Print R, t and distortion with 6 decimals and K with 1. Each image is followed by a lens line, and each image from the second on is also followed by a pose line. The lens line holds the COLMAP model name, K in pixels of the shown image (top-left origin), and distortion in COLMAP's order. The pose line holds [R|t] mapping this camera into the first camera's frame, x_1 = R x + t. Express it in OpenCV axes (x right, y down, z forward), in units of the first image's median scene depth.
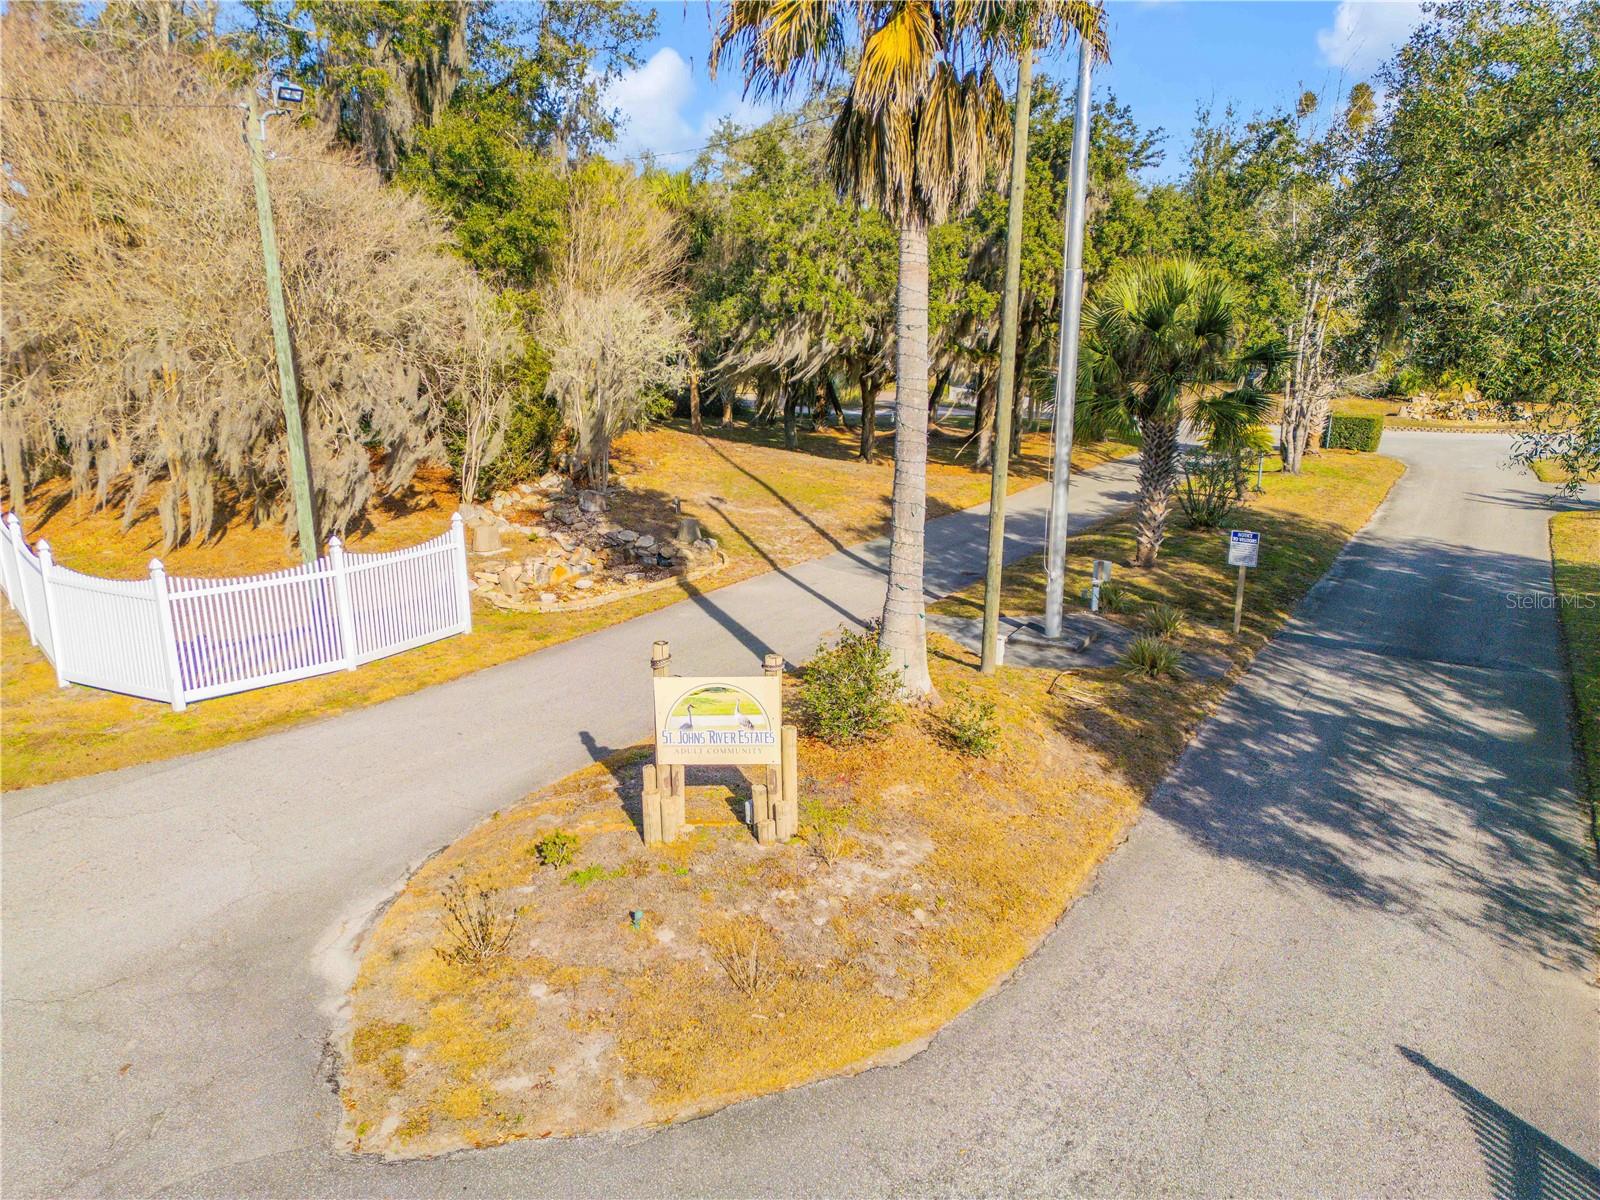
lens RADIAL K [[1099.5, 0, 800.0], [0, 1099.5, 600.0], [0, 0, 1]] dist [0.083222, -0.084864]
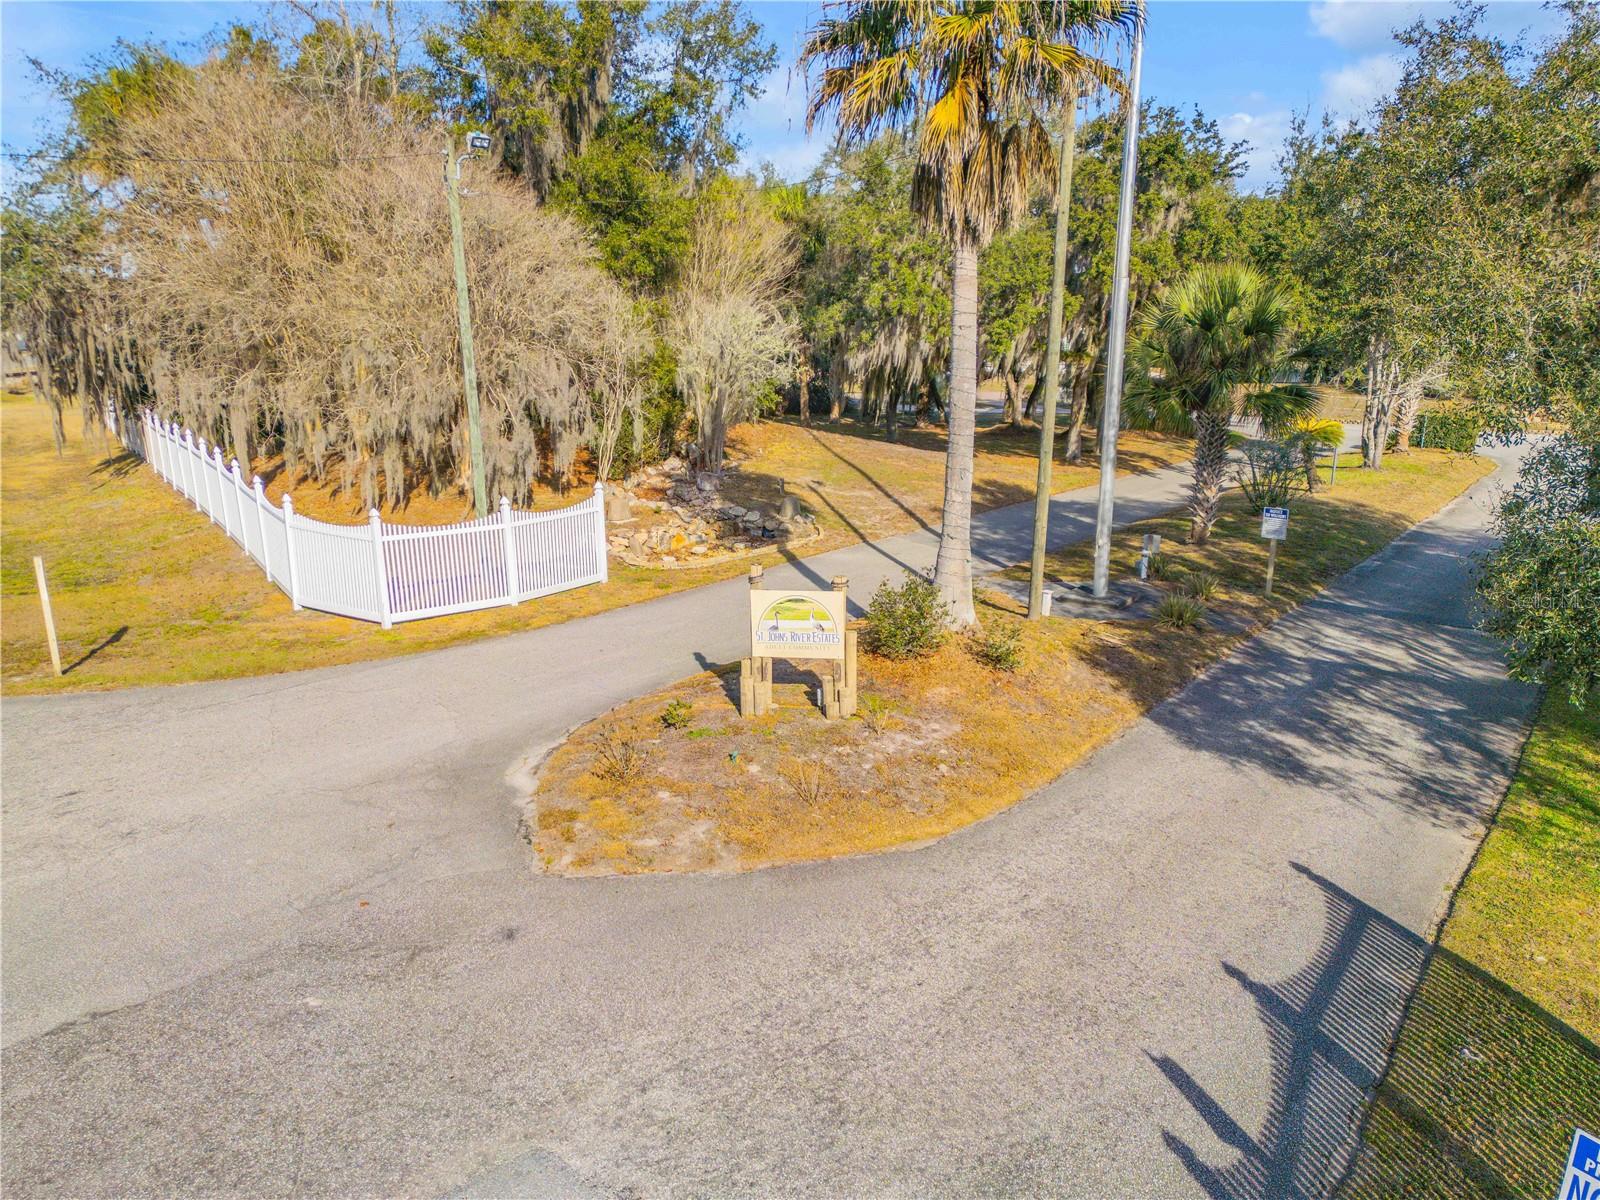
lens RADIAL K [[1099.5, 0, 800.0], [0, 1099.5, 600.0], [0, 0, 1]] dist [0.083222, -0.084864]
pose [[0.994700, 0.025187, -0.099690, 0.030636], [-0.025416, 0.999676, -0.001024, 0.041924], [0.099632, 0.003552, 0.995018, -0.163452]]
